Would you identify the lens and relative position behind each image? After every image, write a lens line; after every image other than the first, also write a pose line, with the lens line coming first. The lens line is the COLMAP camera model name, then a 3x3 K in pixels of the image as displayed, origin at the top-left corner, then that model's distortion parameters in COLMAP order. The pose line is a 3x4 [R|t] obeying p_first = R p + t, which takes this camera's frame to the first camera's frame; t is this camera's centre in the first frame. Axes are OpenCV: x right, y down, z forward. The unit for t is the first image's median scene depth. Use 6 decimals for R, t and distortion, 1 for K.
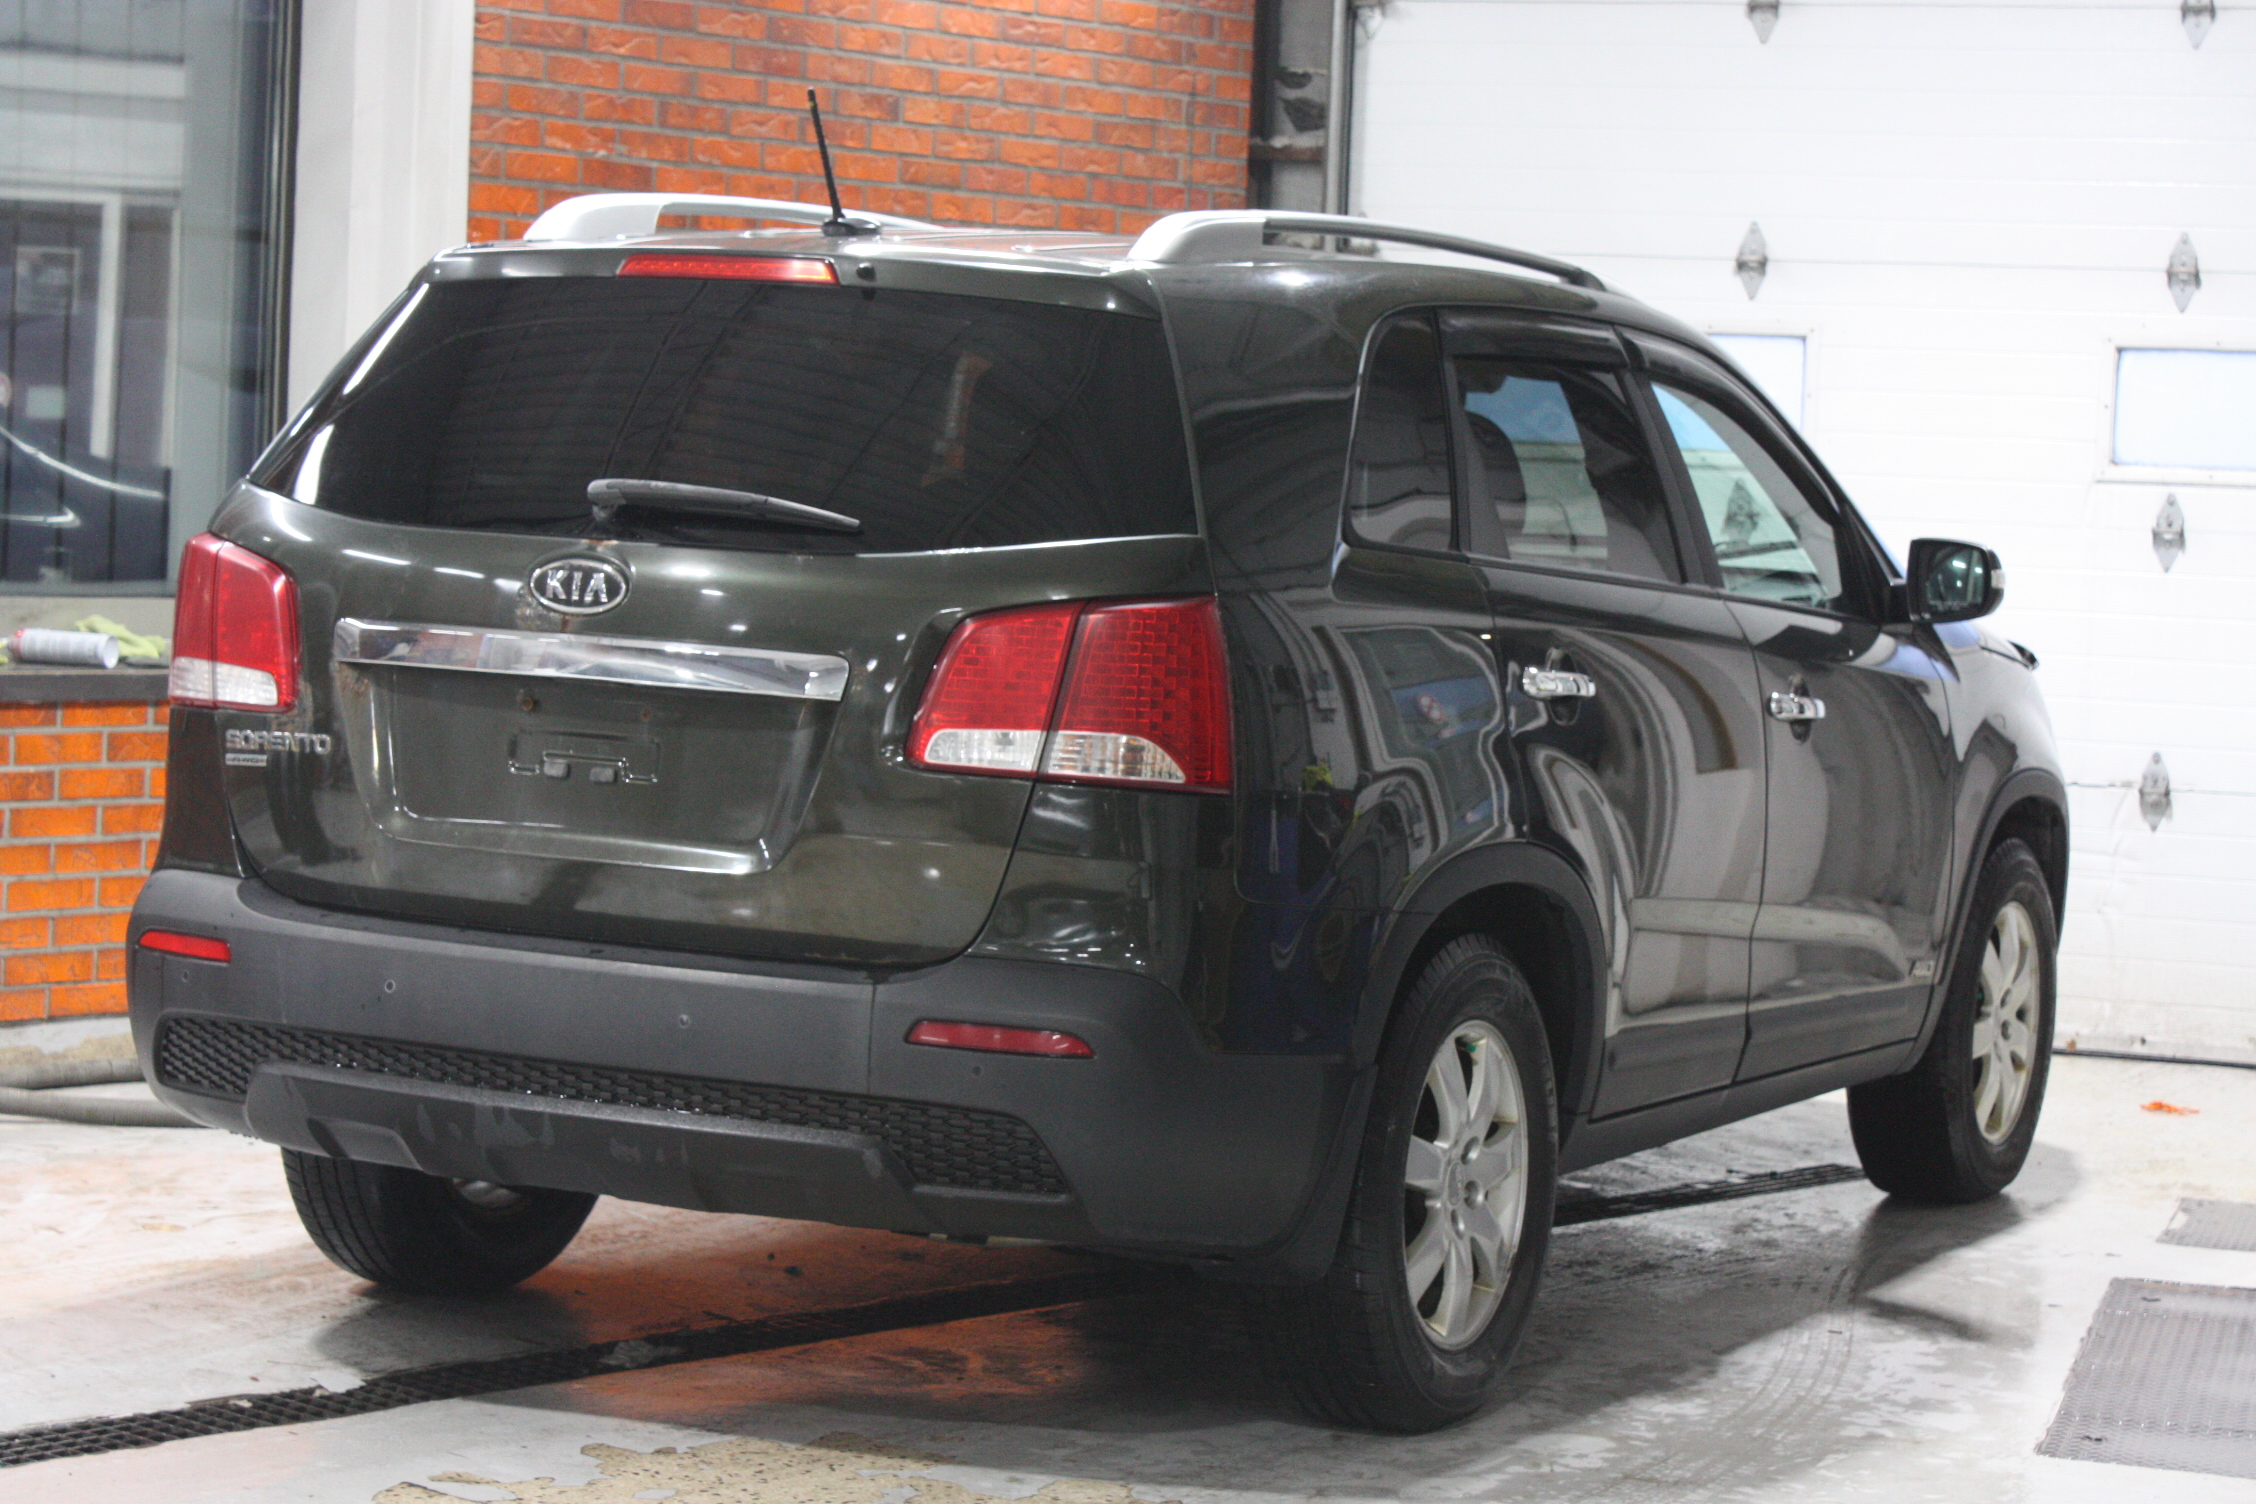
lens RADIAL K [[4487.4, 0, 1128.0], [0, 4487.4, 752.0], [0, 0, 1]] dist [0.039349, -4.040889]
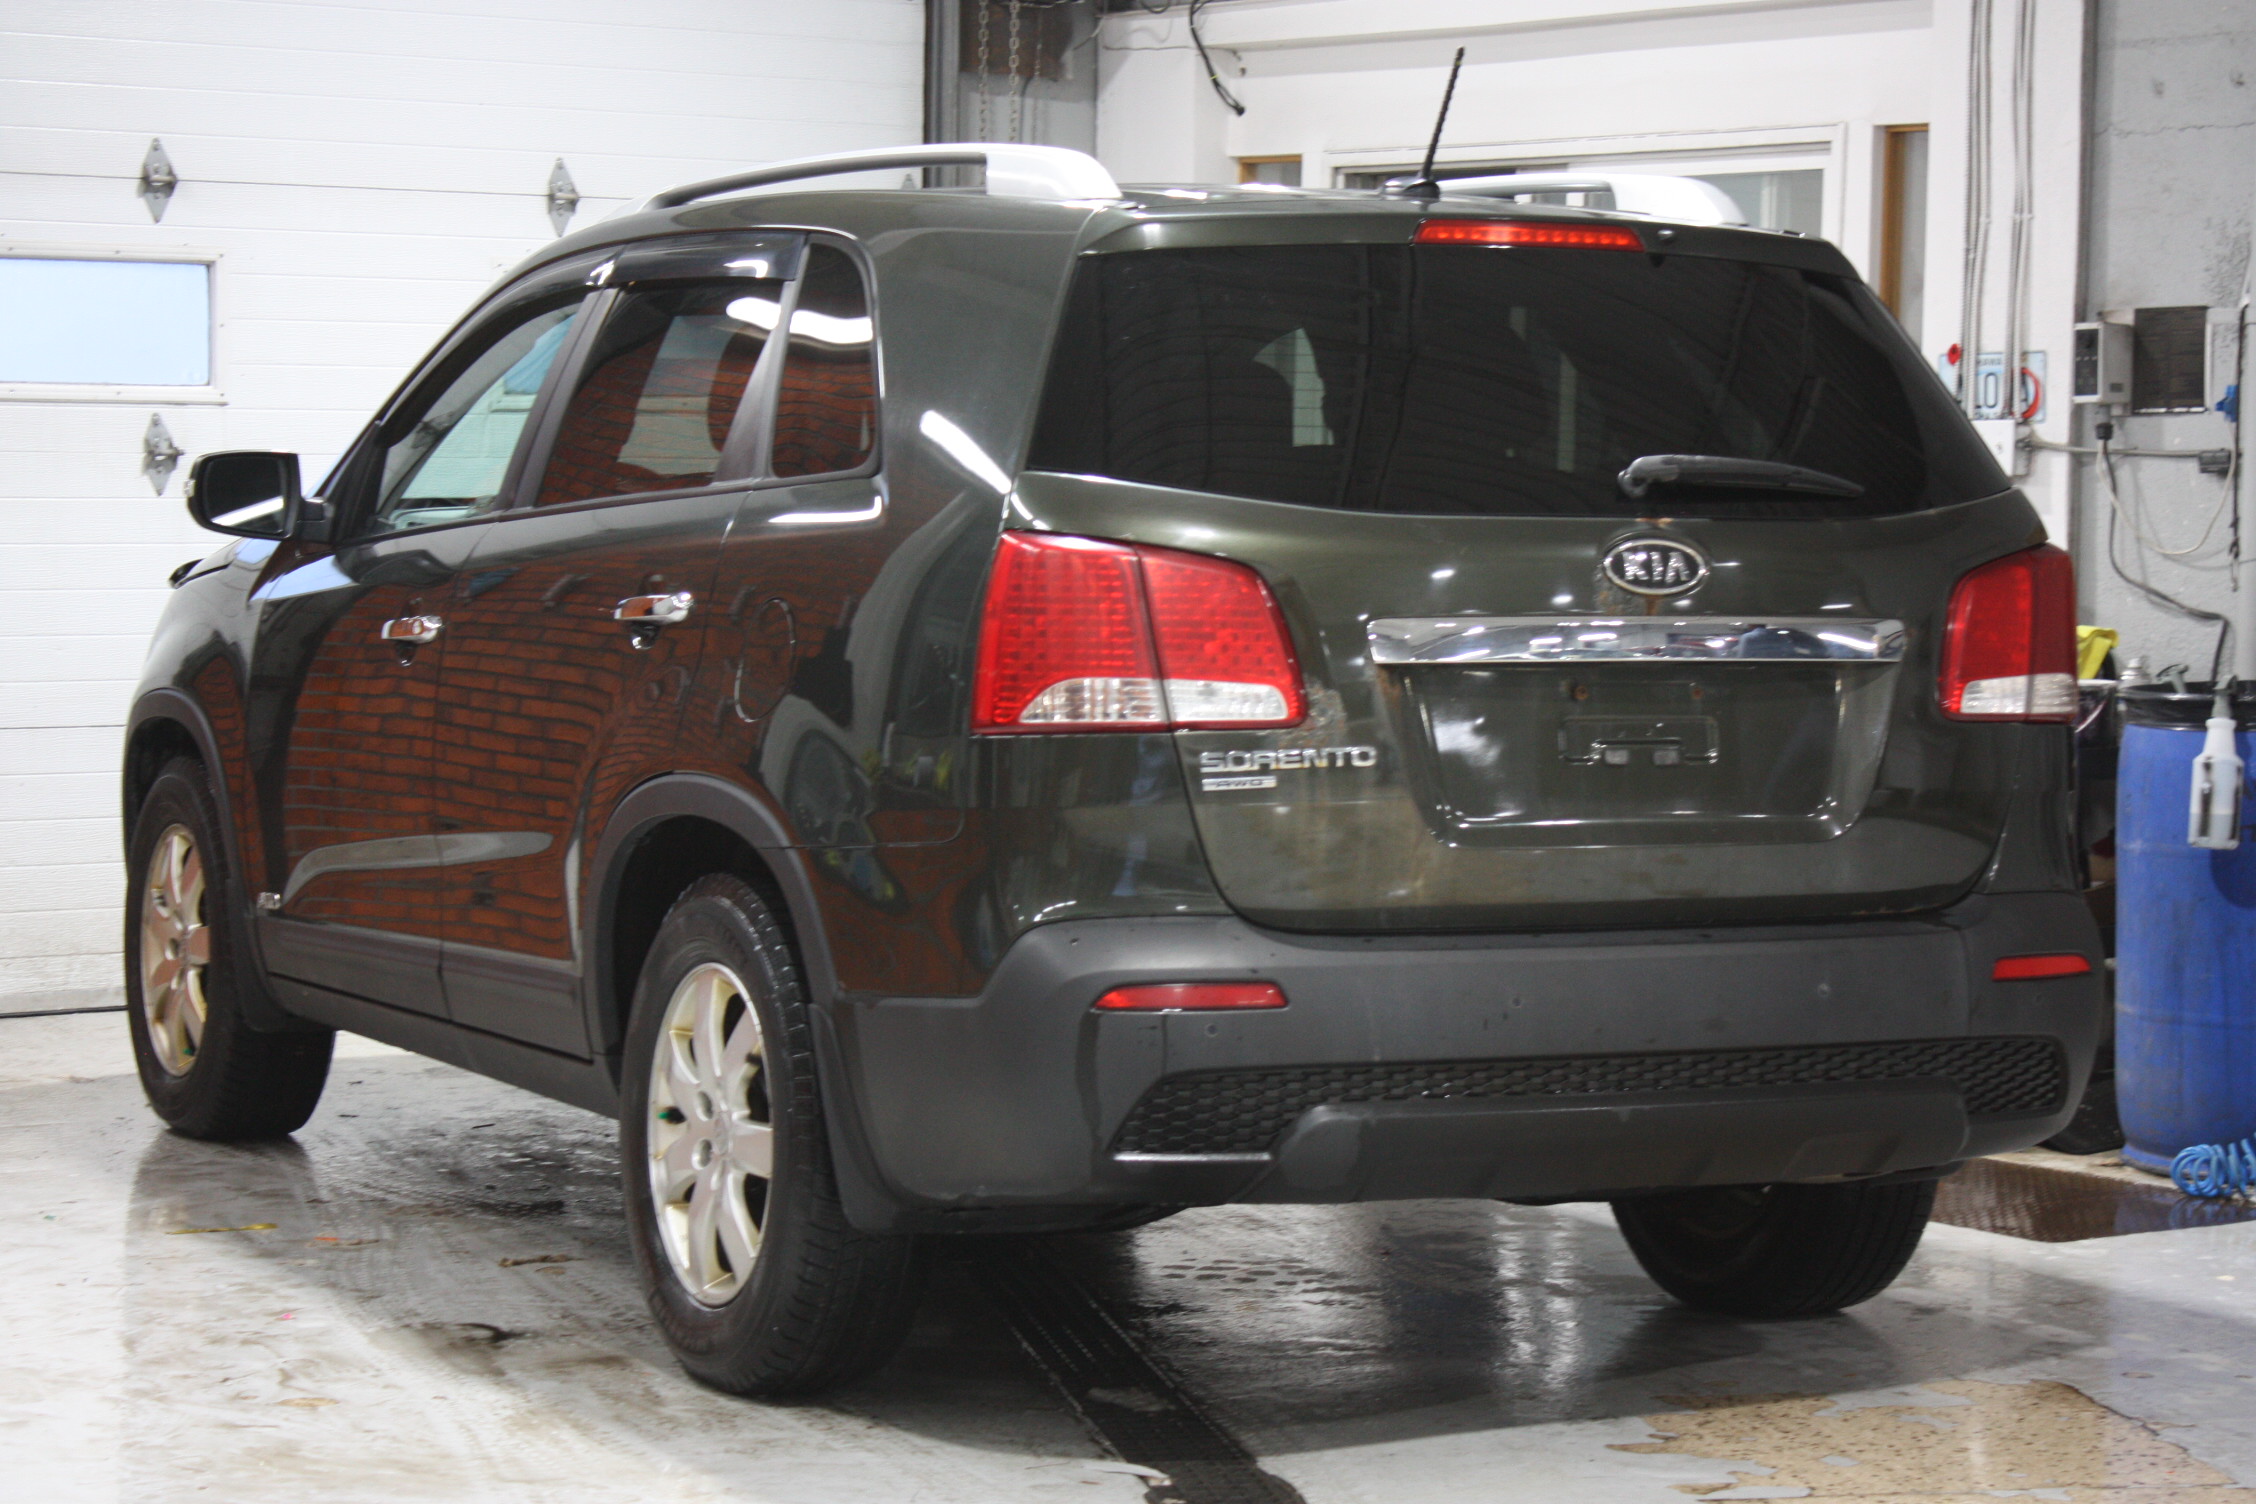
lens RADIAL K [[5036.5, 0, 1128.0], [0, 5036.5, 752.0], [0, 0, 1]] dist [0.030642, 0.277542]
pose [[0.618378, -0.082361, 0.781553, -0.566611], [0.070784, 0.996288, 0.048984, -0.031534], [-0.782686, 0.025031, 0.621913, 0.220617]]
